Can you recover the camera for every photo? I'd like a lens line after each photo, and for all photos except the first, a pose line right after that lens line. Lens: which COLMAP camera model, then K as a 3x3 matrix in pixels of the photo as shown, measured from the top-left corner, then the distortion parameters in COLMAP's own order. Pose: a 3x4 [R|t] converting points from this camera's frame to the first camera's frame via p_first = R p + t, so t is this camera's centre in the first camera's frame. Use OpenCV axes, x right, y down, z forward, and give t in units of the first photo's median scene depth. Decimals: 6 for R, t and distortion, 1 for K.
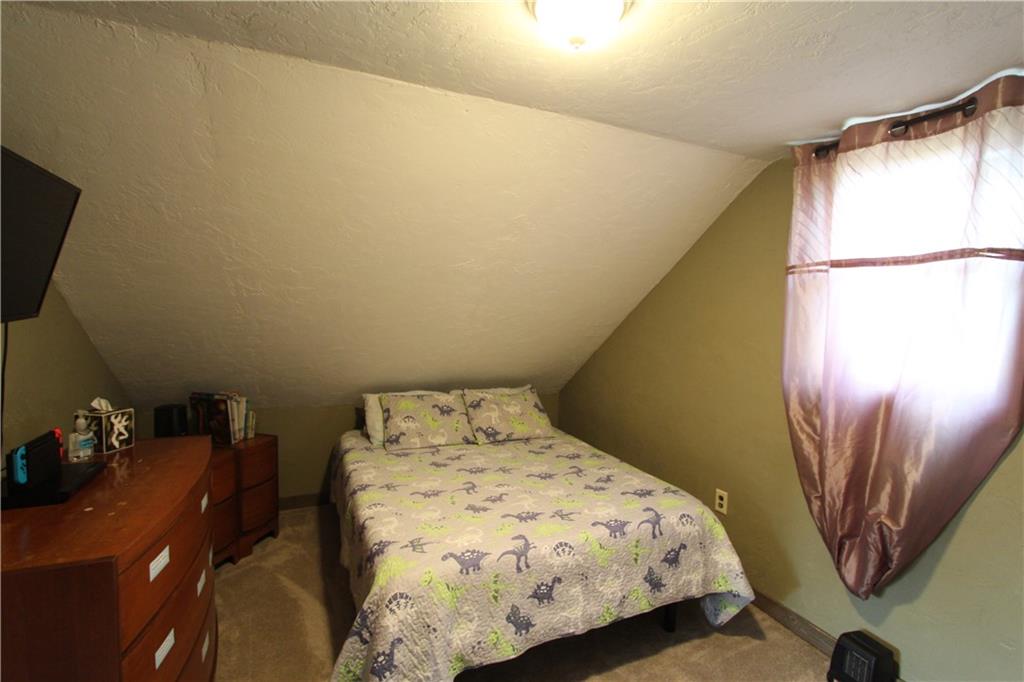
lens RADIAL K [[475.1, 0, 515.4], [0, 475.1, 341.2], [0, 0, 1]] dist [-0.025437, 0.006129]
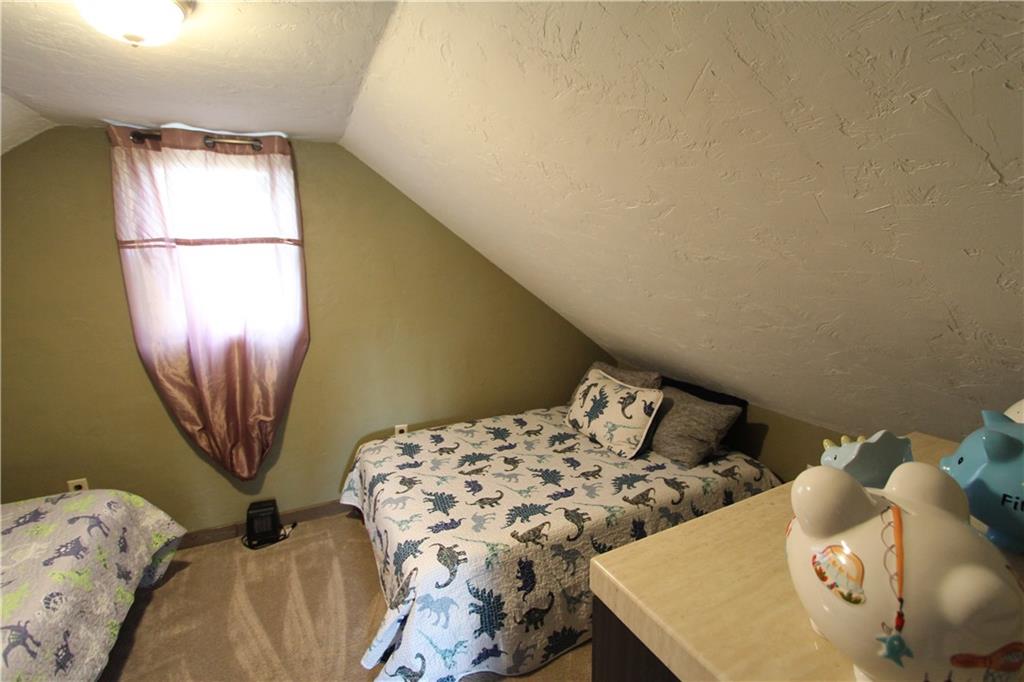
lens RADIAL K [[475.1, 0, 515.4], [0, 475.1, 341.2], [0, 0, 1]] dist [-0.025437, 0.006129]
pose [[-0.018387, -0.210069, 0.977514, -0.571816], [0.080757, 0.974172, 0.210871, -0.098978], [-0.996564, 0.082819, -0.000948, 0.156227]]
